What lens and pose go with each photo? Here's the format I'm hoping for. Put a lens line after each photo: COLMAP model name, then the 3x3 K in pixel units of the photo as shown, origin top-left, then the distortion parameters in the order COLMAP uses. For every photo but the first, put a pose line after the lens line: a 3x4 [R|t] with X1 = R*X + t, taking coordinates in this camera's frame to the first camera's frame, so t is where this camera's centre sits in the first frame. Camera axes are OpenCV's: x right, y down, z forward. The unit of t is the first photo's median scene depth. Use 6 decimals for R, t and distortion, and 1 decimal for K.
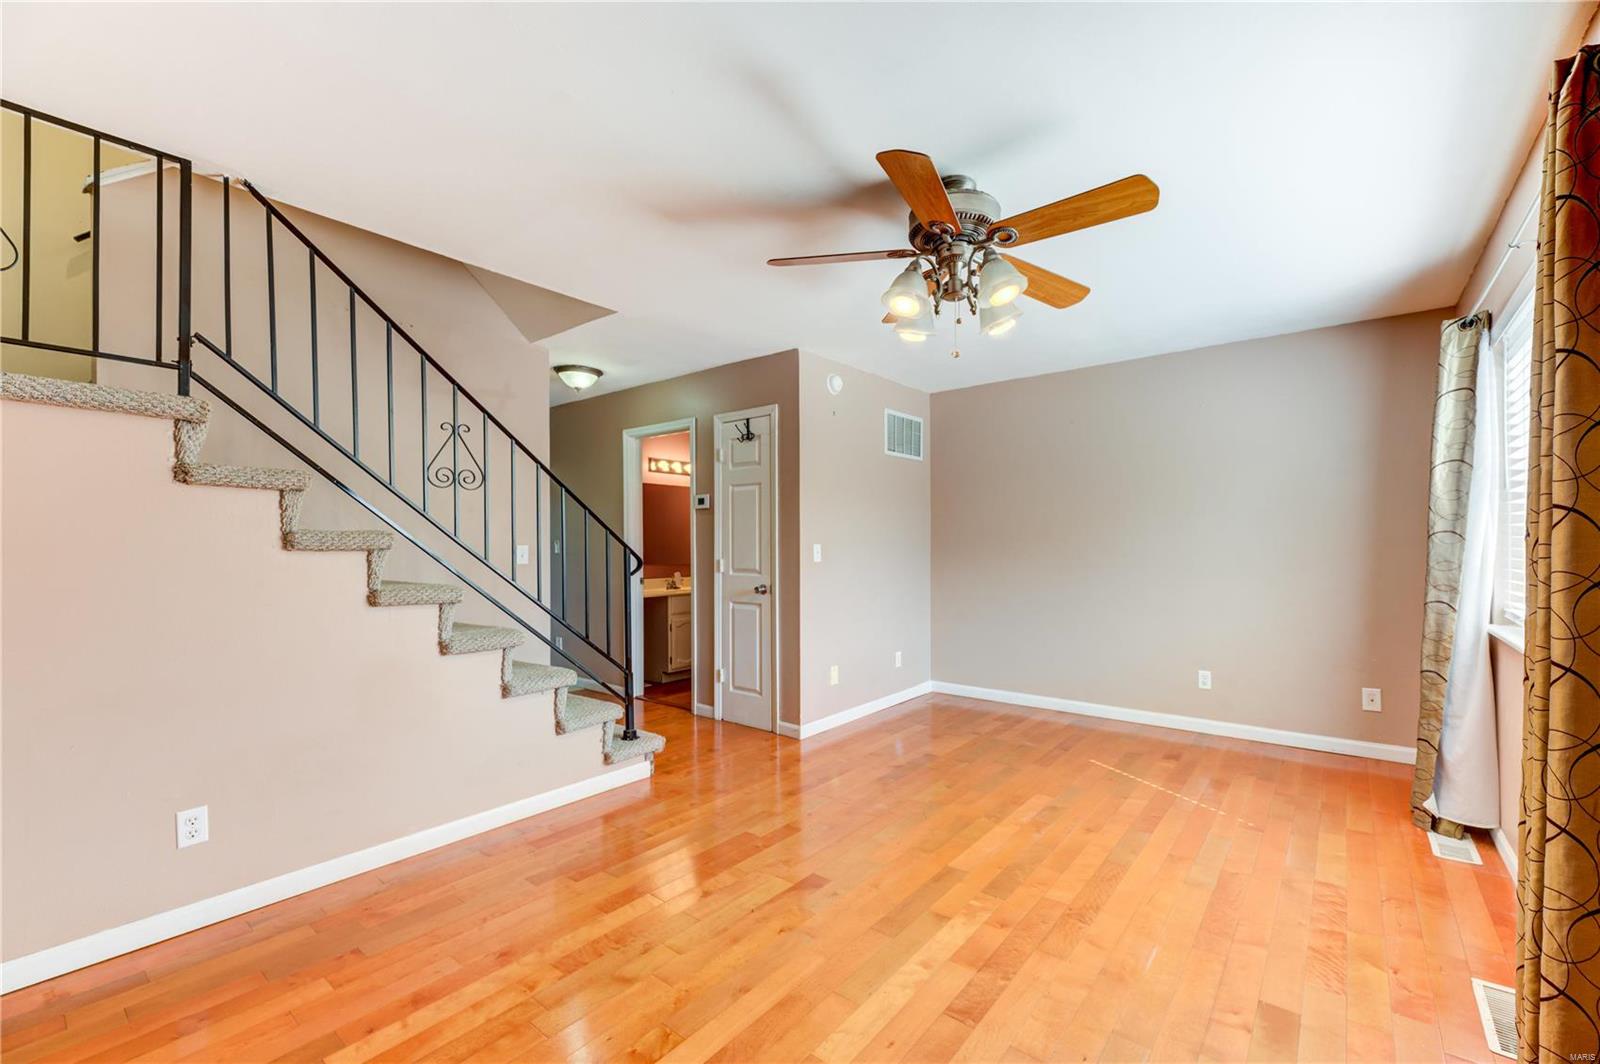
lens RADIAL K [[644.6, 0, 806.2], [0, 644.6, 542.1], [0, 0, 1]] dist [0.011196, 0.000073]
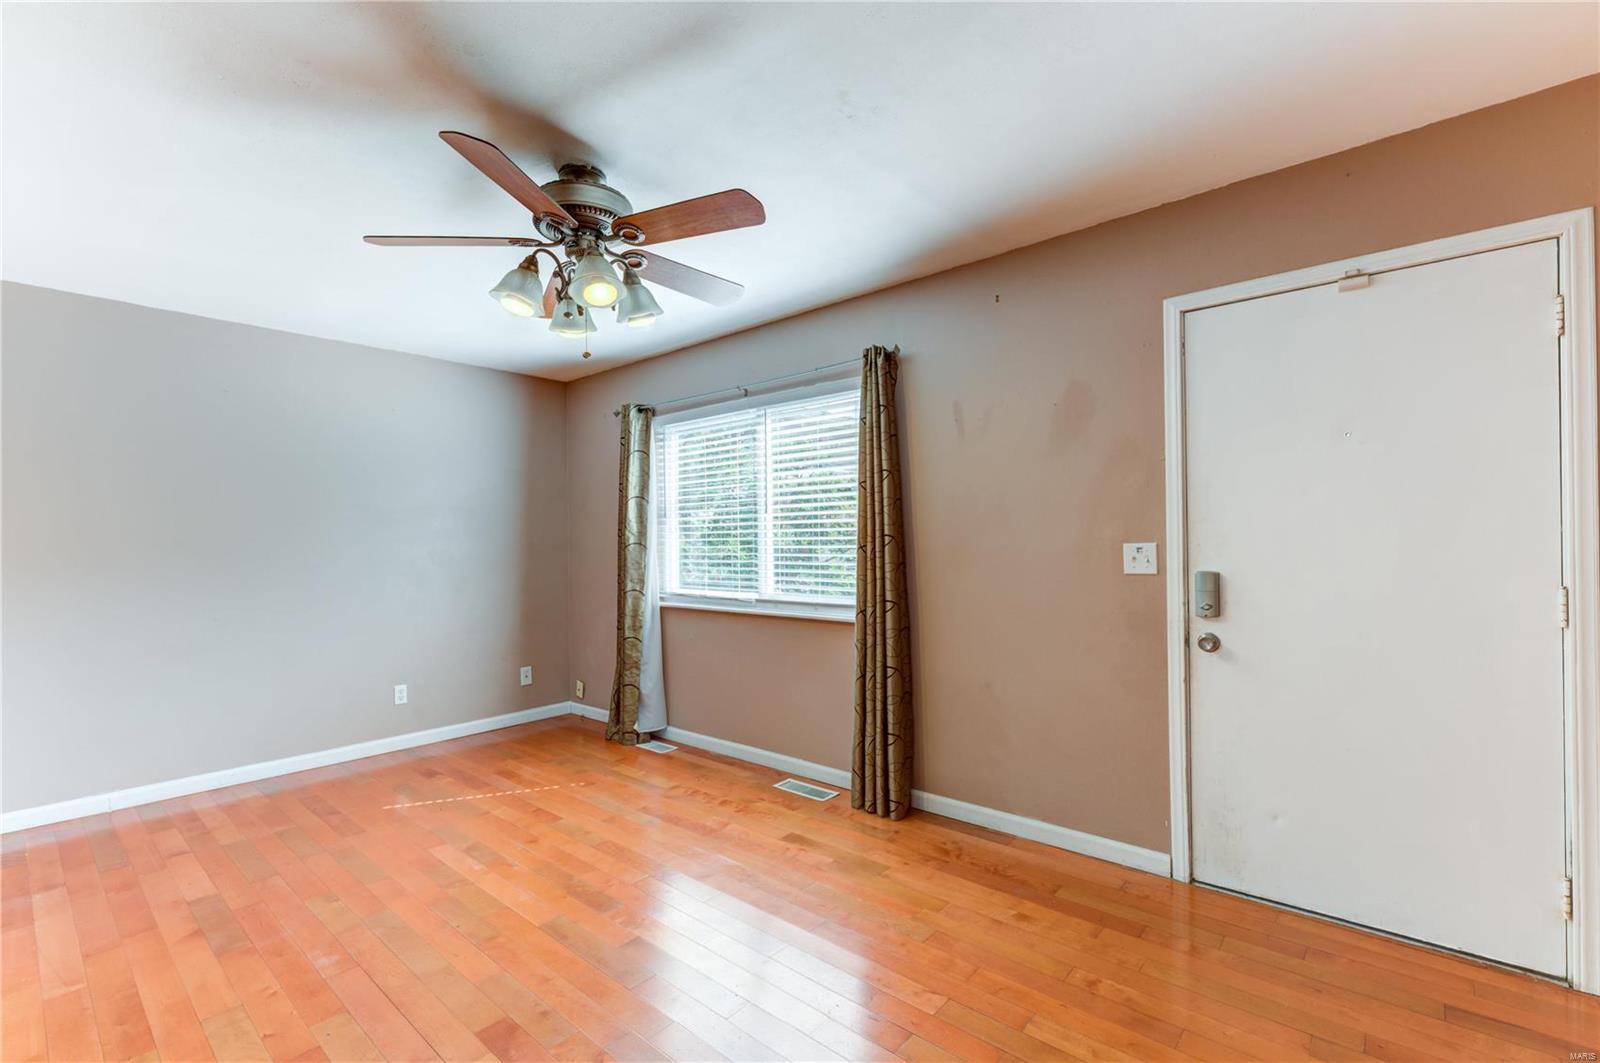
lens RADIAL K [[730.3, 0, 794.2], [0, 730.3, 539.2], [0, 0, 1]] dist [0.000613, -0.000137]
pose [[0.036593, 0.007847, 0.999299, -0.684592], [0.006331, 0.999947, -0.008084, -0.009987], [-0.999310, 0.006622, 0.036541, 0.558805]]
